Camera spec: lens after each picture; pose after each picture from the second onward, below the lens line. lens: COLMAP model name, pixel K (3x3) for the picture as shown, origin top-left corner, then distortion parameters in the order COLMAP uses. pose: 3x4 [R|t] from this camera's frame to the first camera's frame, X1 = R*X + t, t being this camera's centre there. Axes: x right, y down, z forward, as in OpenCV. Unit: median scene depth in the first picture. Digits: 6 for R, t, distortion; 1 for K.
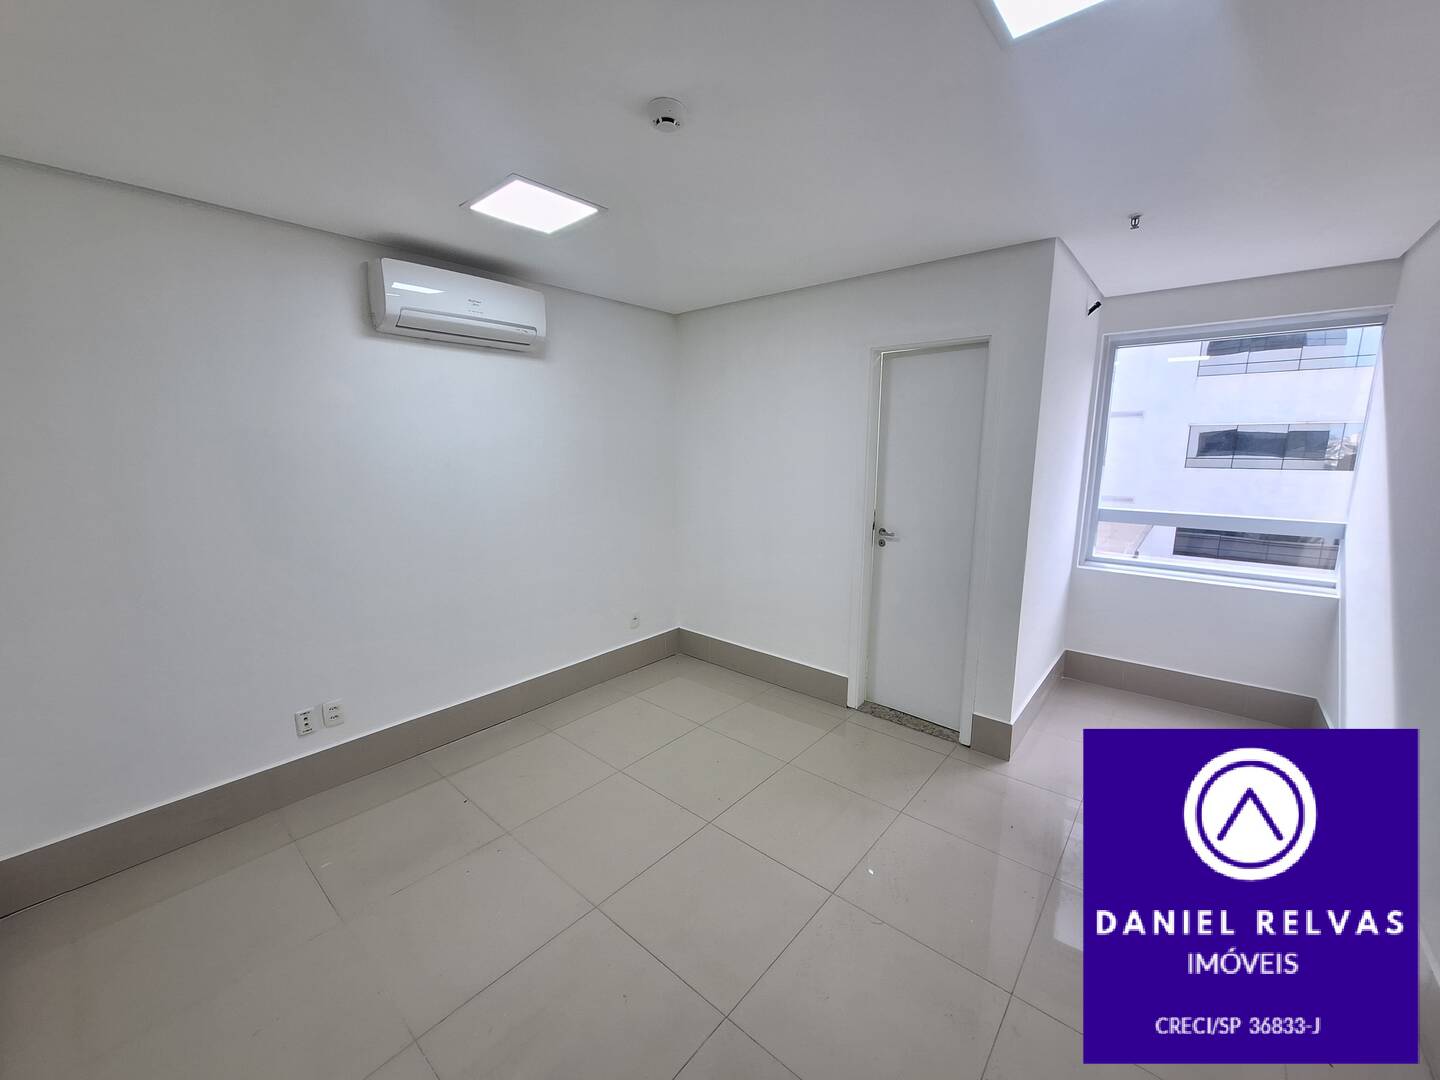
lens RADIAL K [[567.6, 0, 716.6], [0, 567.6, 542.9], [0, 0, 1]] dist [-0.004970, -0.000127]
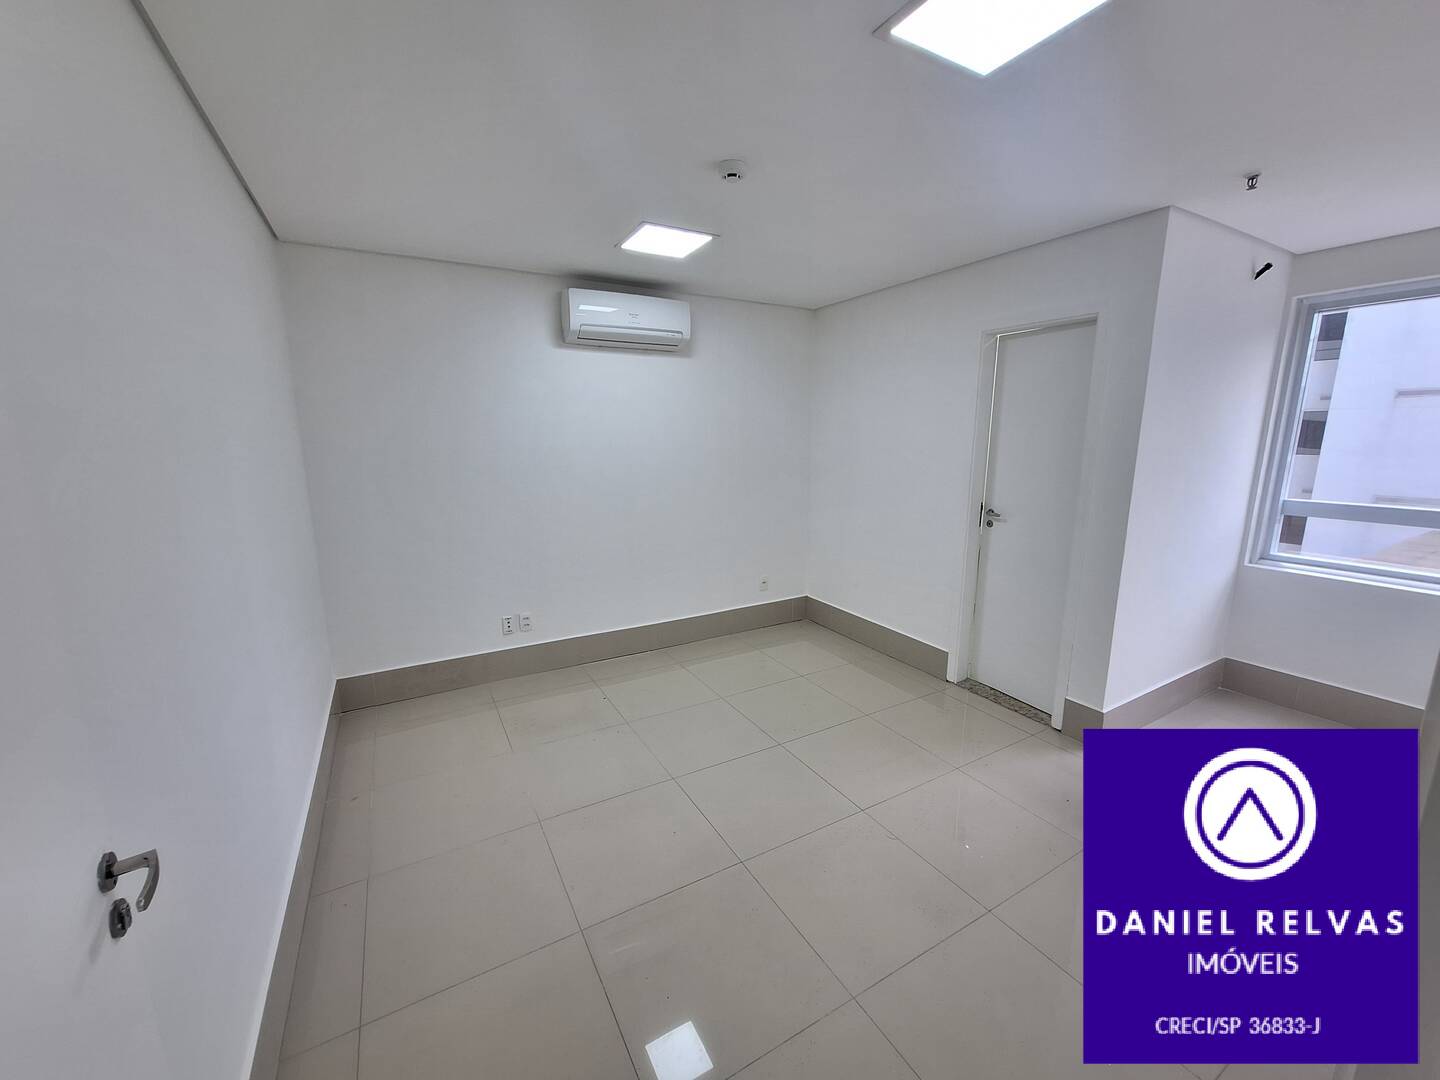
lens RADIAL K [[567.6, 0, 715.3], [0, 567.6, 541.5], [0, 0, 1]] dist [-0.004970, -0.000127]
pose [[0.939428, 0.062564, -0.336989, 0.185629], [-0.056588, 0.998018, 0.027537, 0.034369], [0.338043, -0.006799, 0.941106, -0.128341]]
